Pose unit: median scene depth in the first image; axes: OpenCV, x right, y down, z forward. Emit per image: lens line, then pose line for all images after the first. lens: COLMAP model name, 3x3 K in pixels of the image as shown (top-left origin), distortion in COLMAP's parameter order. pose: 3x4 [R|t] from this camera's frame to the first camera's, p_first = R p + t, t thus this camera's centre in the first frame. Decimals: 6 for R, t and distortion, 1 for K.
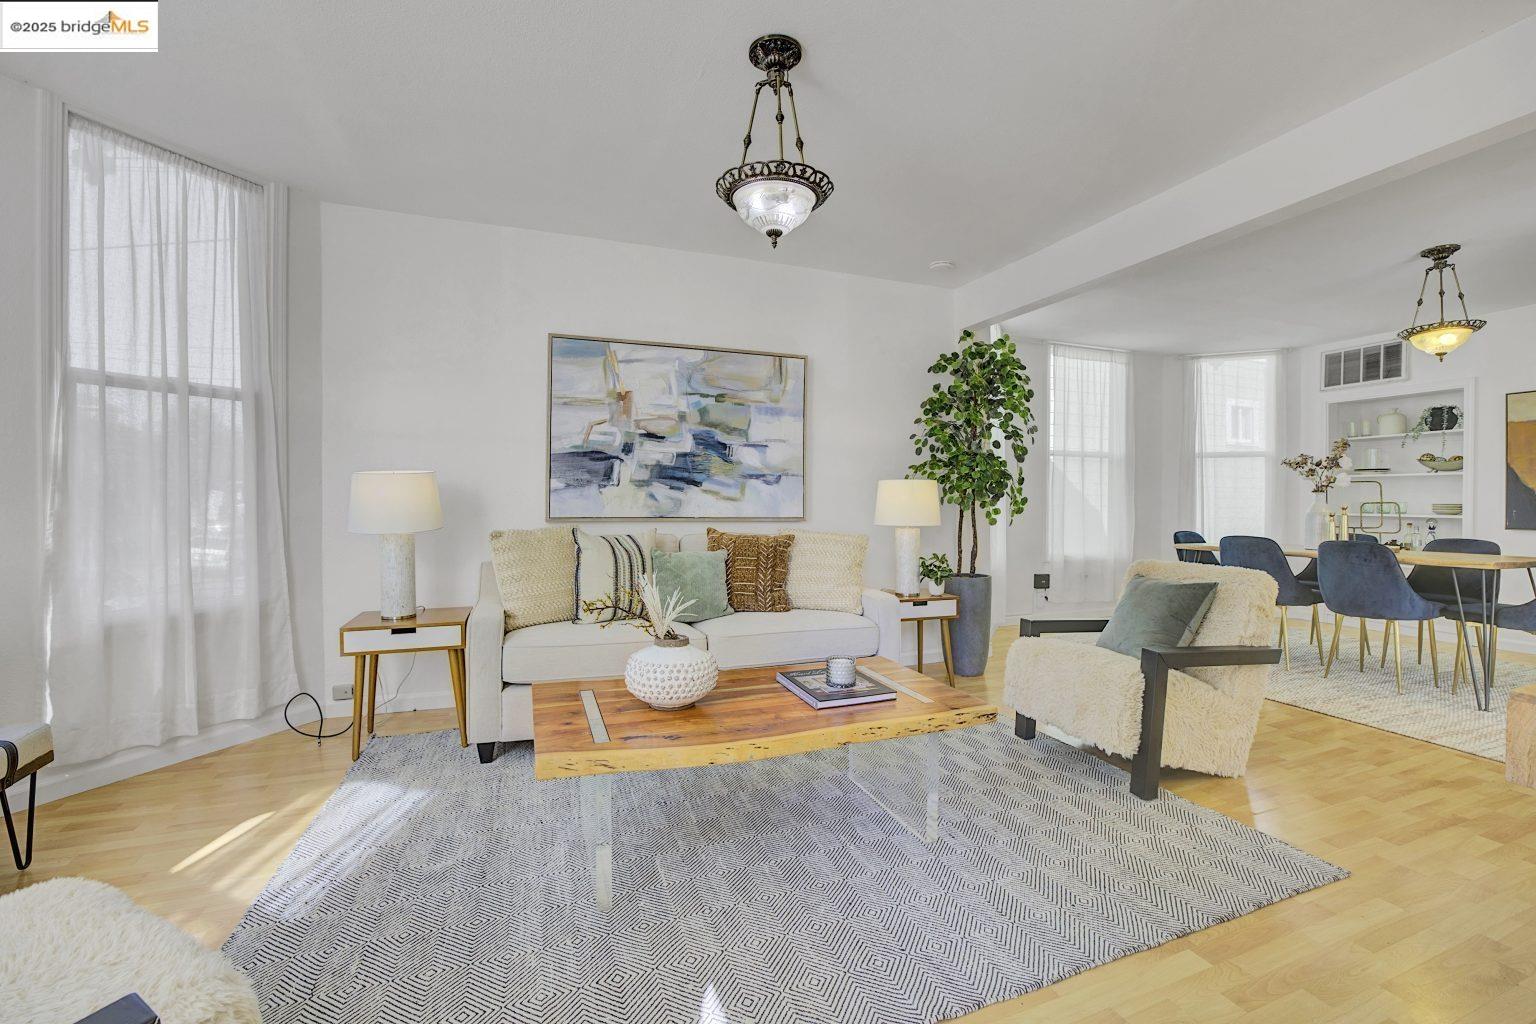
lens RADIAL K [[672.4, 0, 785.3], [0, 672.4, 507.2], [0, 0, 1]] dist [-0.041221, 0.013242]
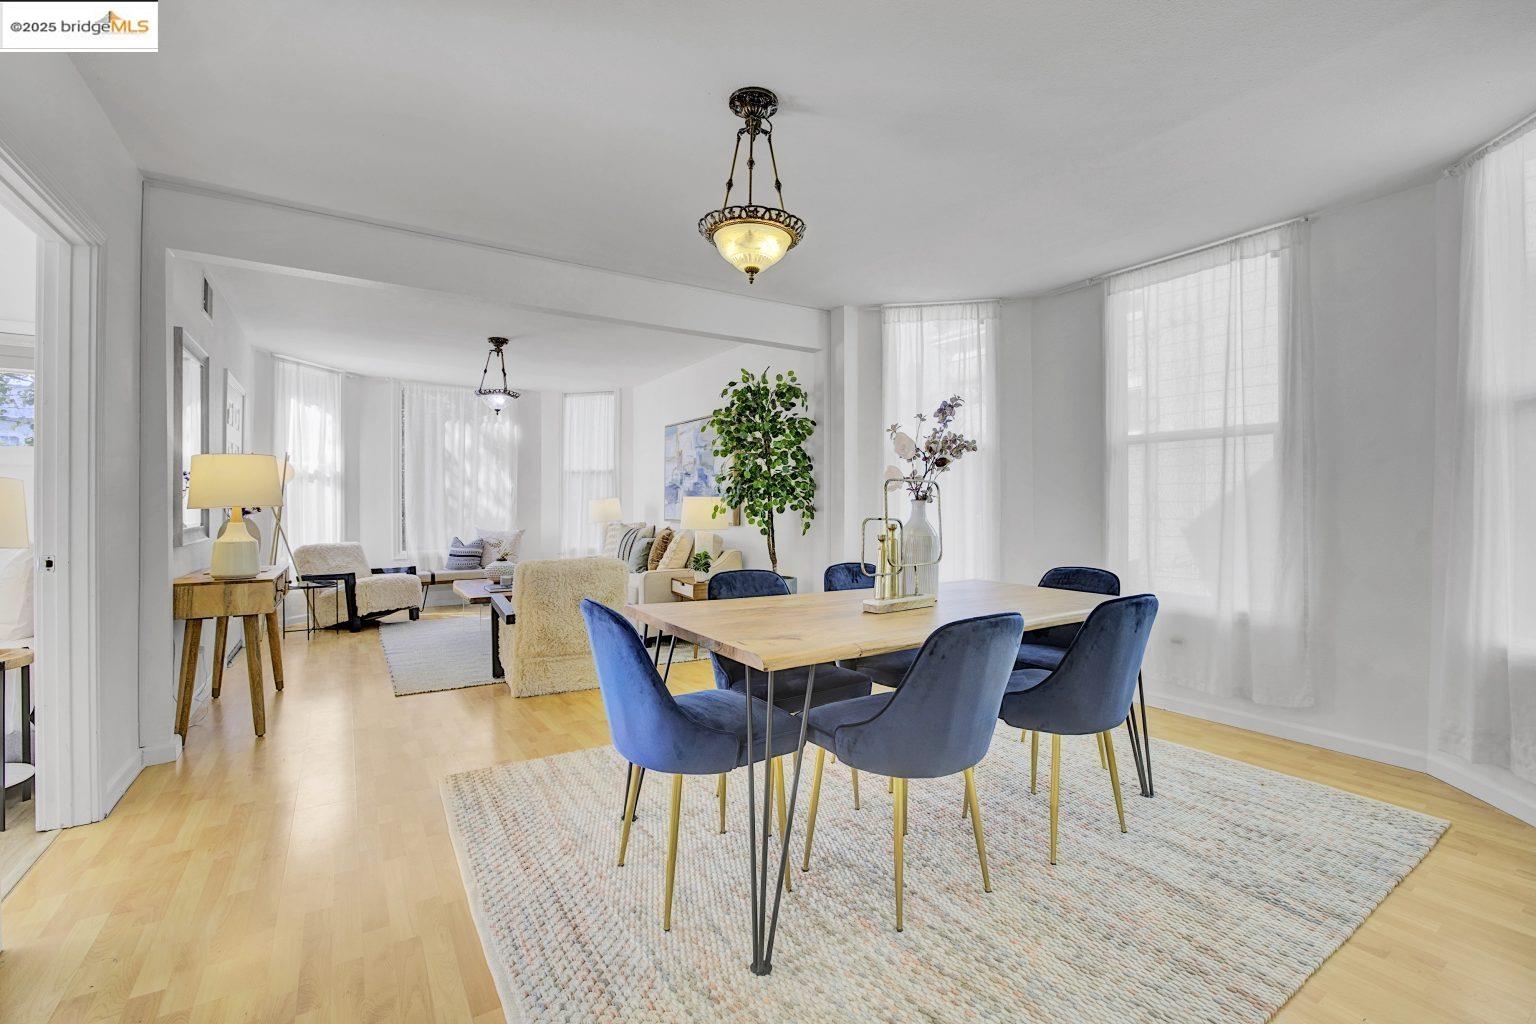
lens RADIAL K [[672.4, 0, 785.3], [0, 672.4, 507.2], [0, 0, 1]] dist [-0.041221, 0.013242]
pose [[0.204513, 0.000662, -0.978864, 1.614303], [-0.008702, 0.999961, -0.001142, -0.018659], [0.978825, 0.008751, 0.204511, 0.905751]]
